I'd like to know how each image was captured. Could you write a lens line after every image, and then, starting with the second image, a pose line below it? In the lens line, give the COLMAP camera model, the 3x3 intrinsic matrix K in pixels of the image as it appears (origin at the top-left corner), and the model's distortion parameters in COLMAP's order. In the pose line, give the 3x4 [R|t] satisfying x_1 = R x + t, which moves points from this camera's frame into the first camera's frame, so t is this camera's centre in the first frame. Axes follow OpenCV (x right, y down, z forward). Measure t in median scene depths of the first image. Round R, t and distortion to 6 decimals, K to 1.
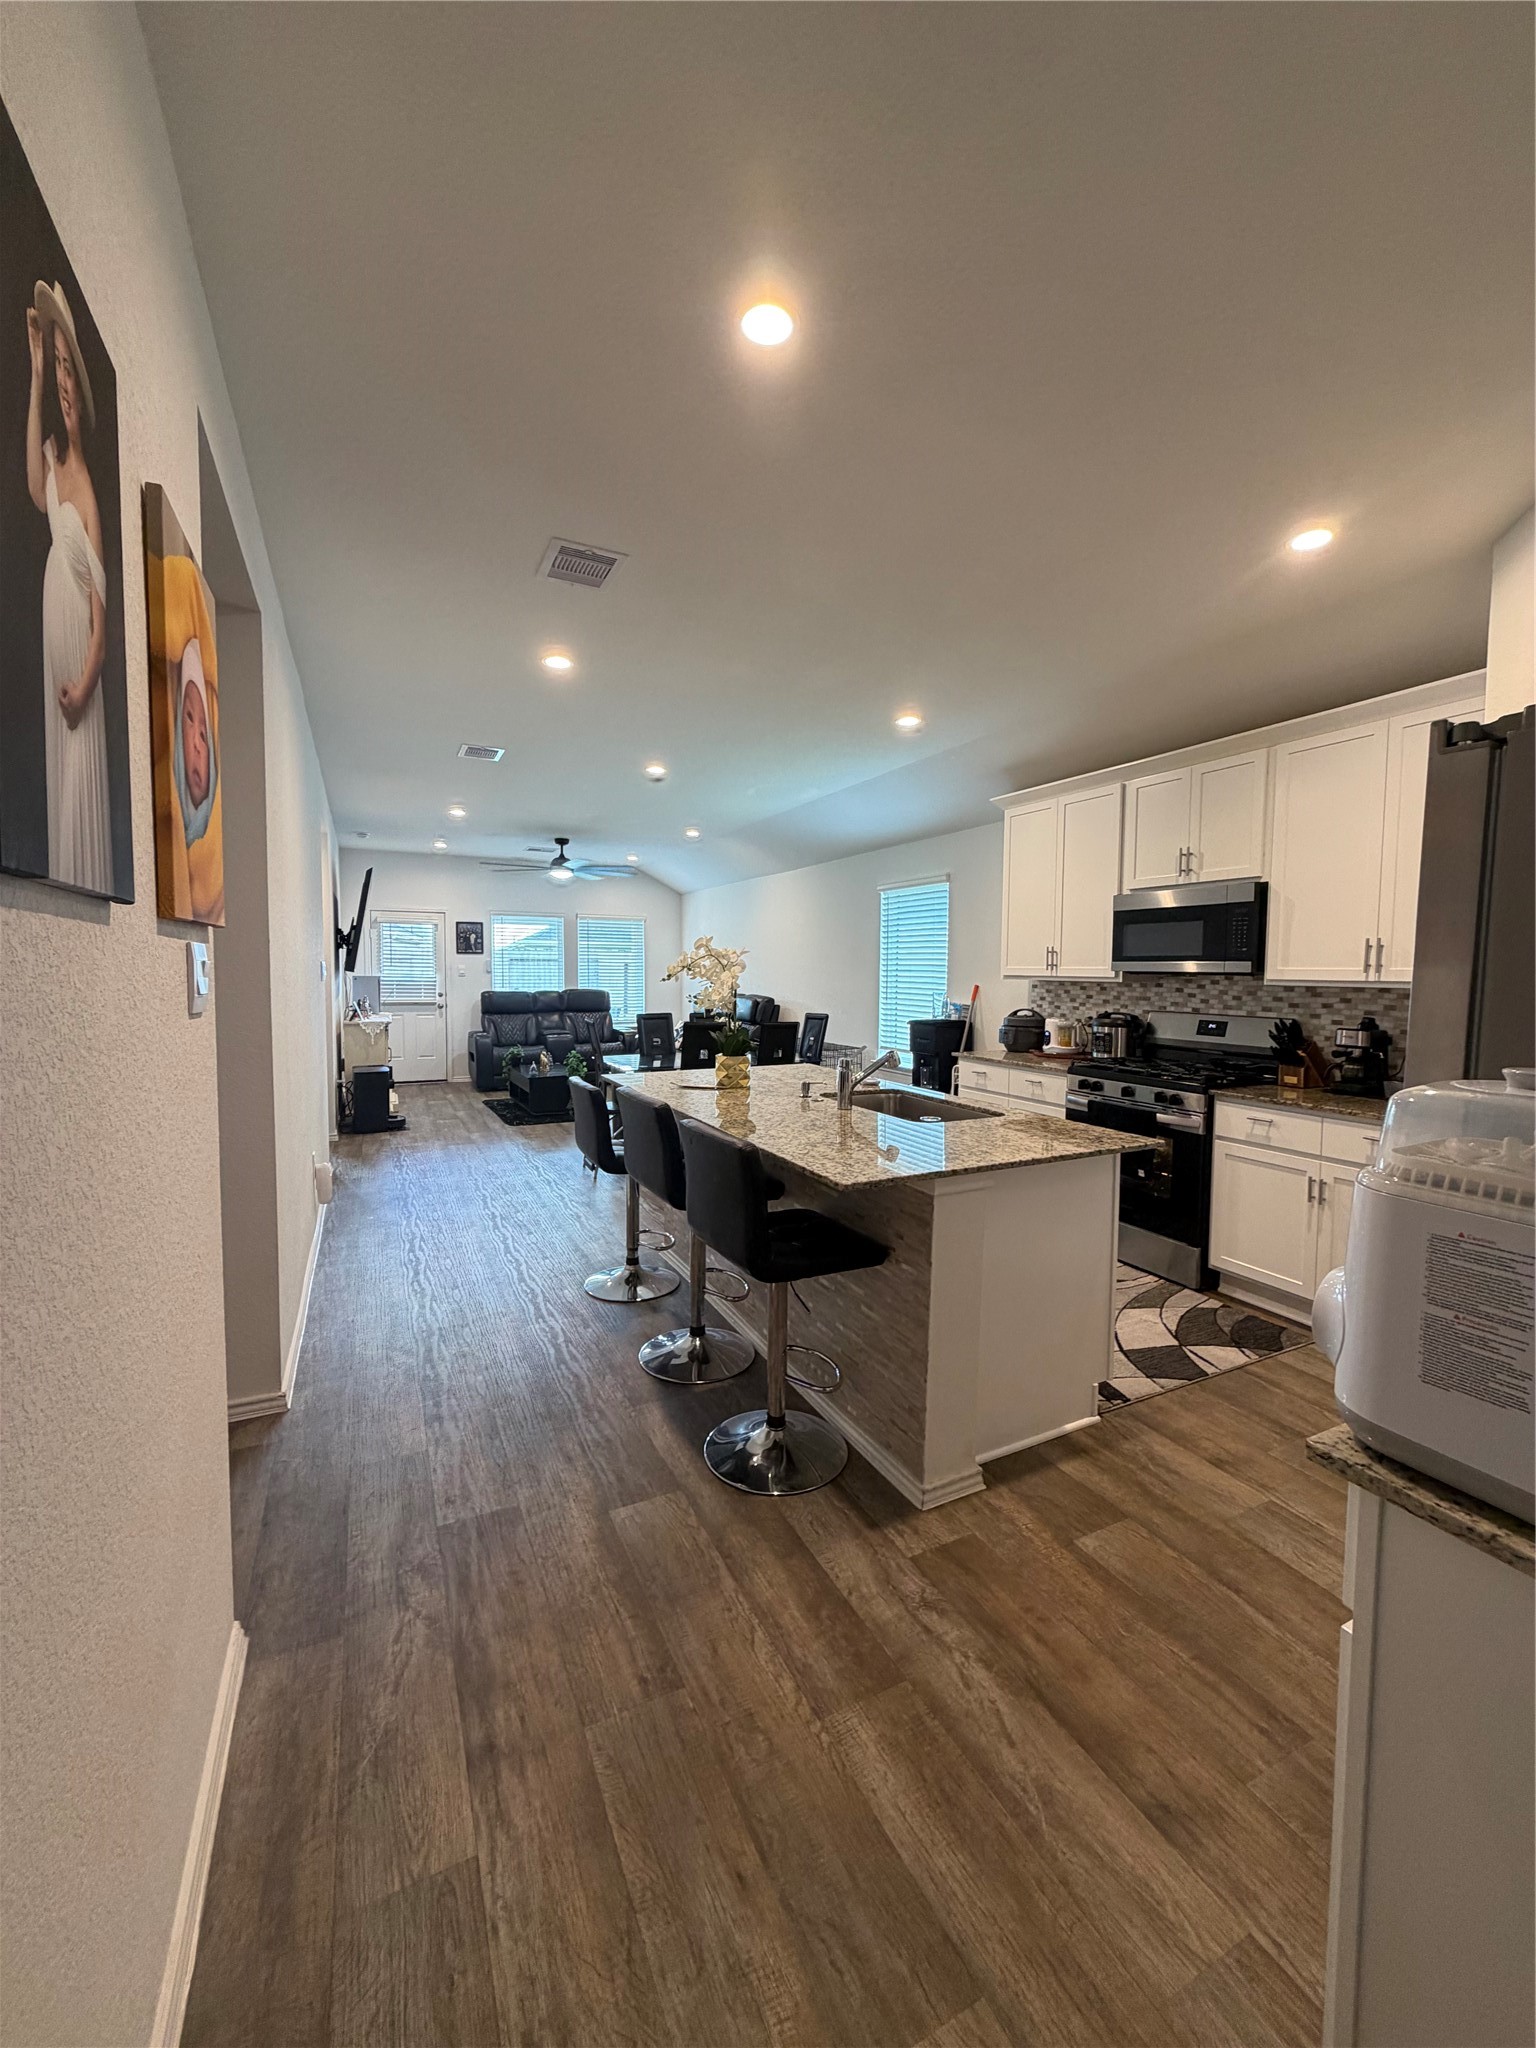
lens RADIAL K [[816.4, 0, 766.6], [0, 816.4, 1014.9], [0, 0, 1]] dist [-0.004086, 0.000811]
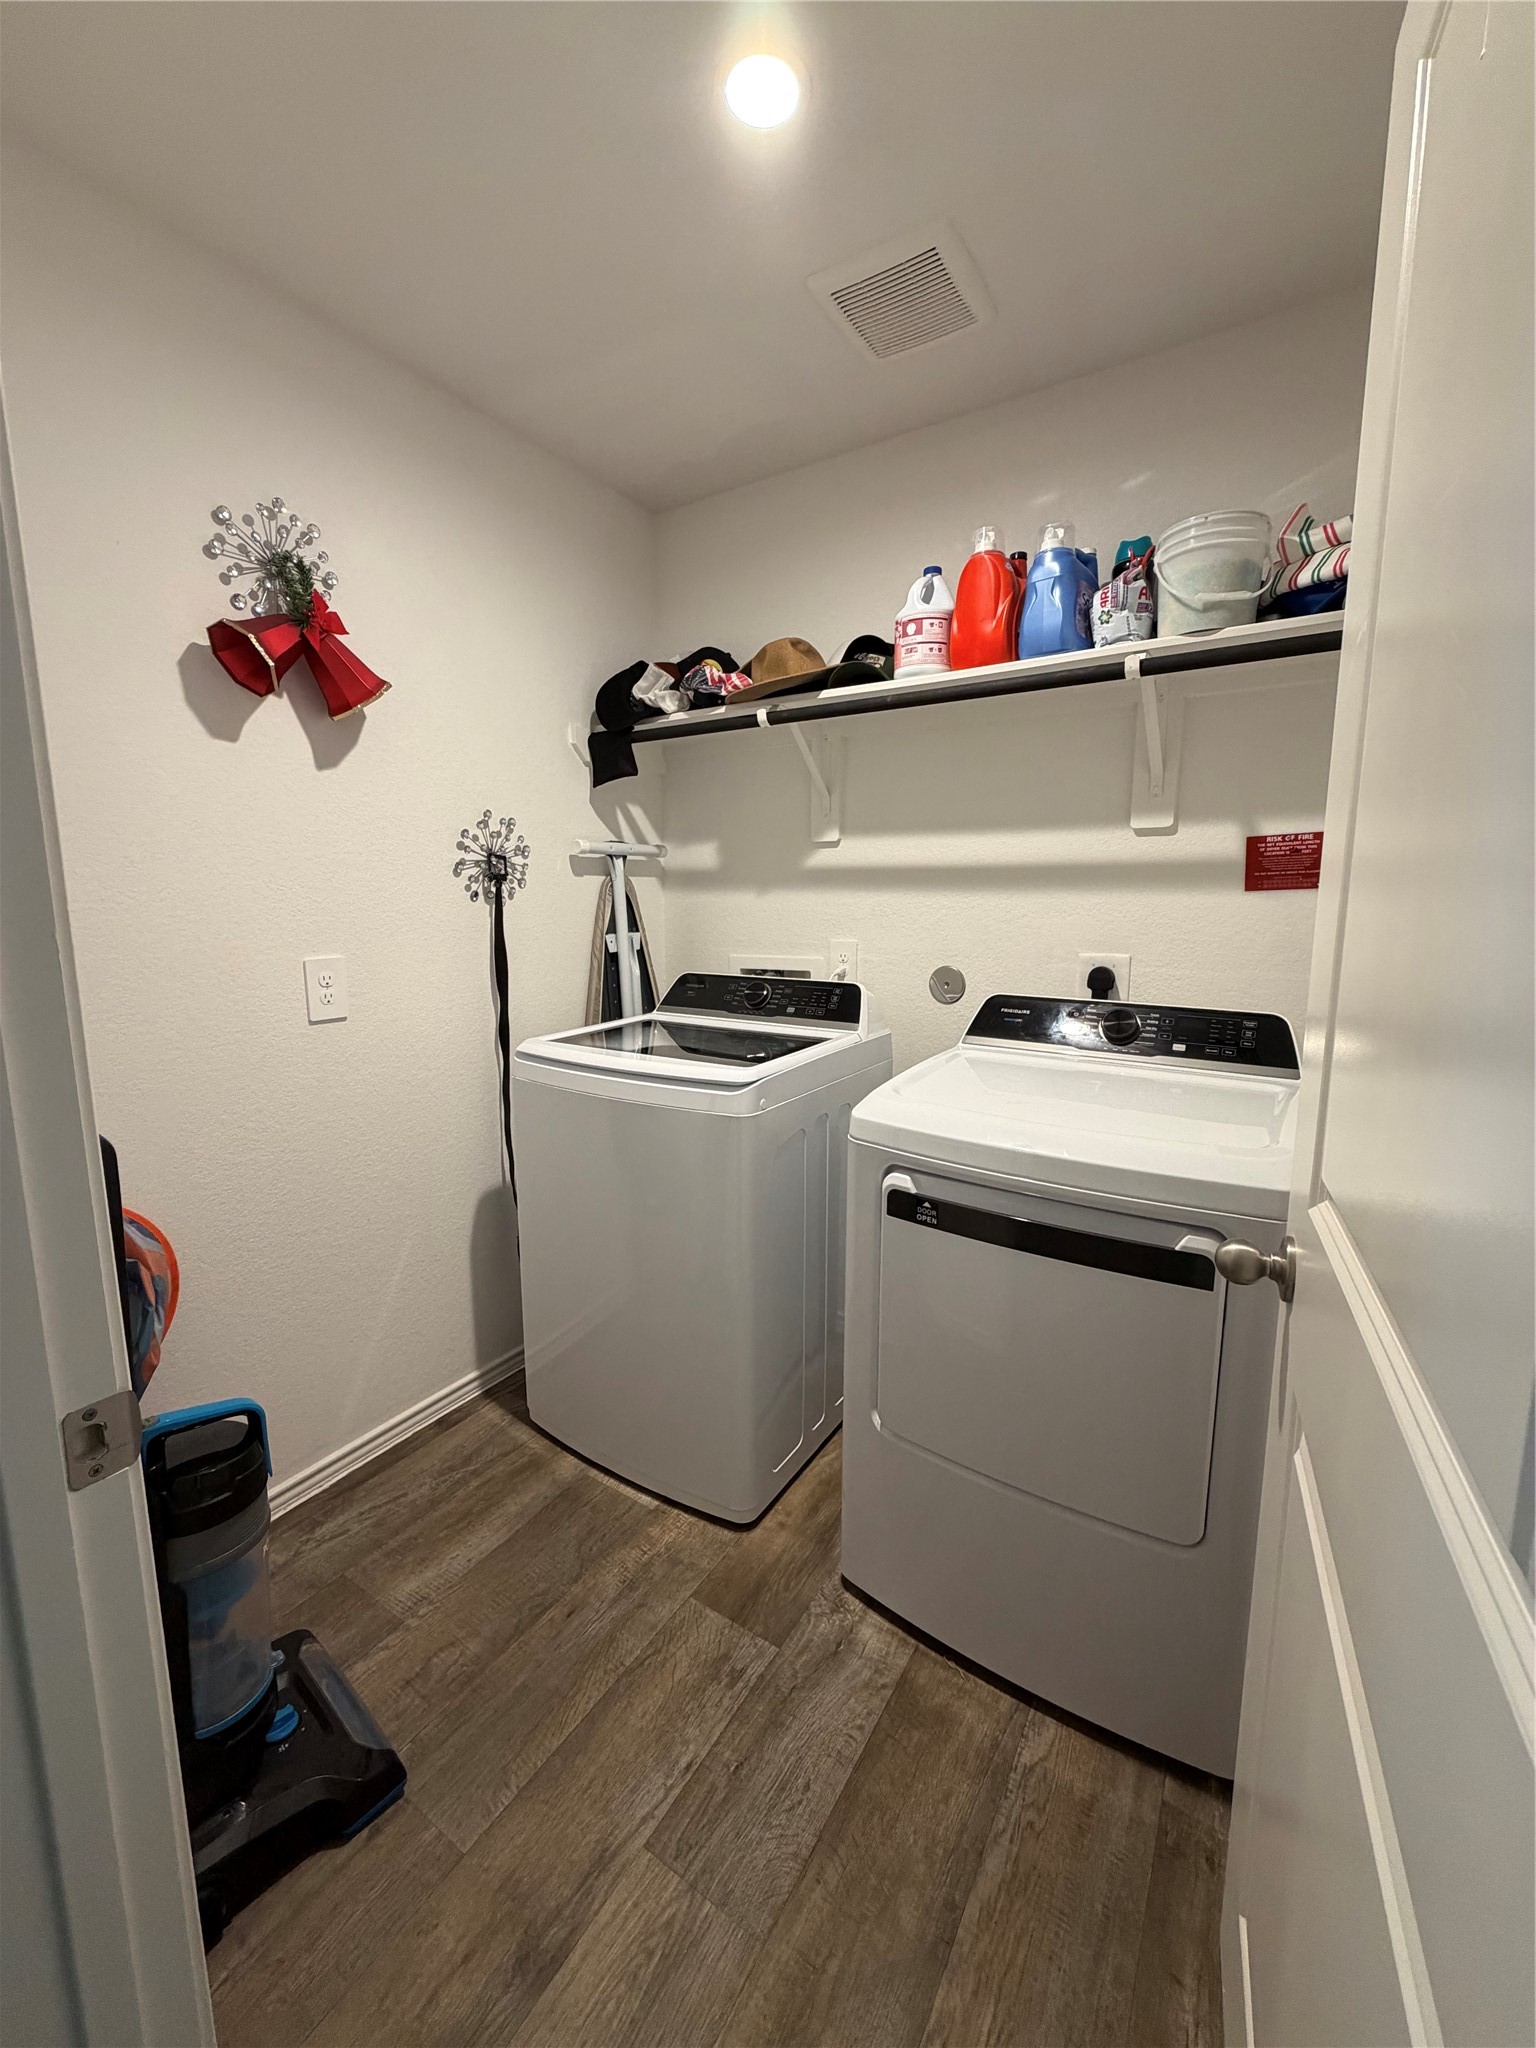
lens RADIAL K [[816.4, 0, 763.9], [0, 816.4, 1023.3], [0, 0, 1]] dist [-0.004086, 0.000811]
pose [[-0.520511, -0.136987, 0.842795, -0.935119], [0.047957, 0.980798, 0.189036, -0.031369], [-0.852507, 0.138814, -0.503947, 1.320226]]
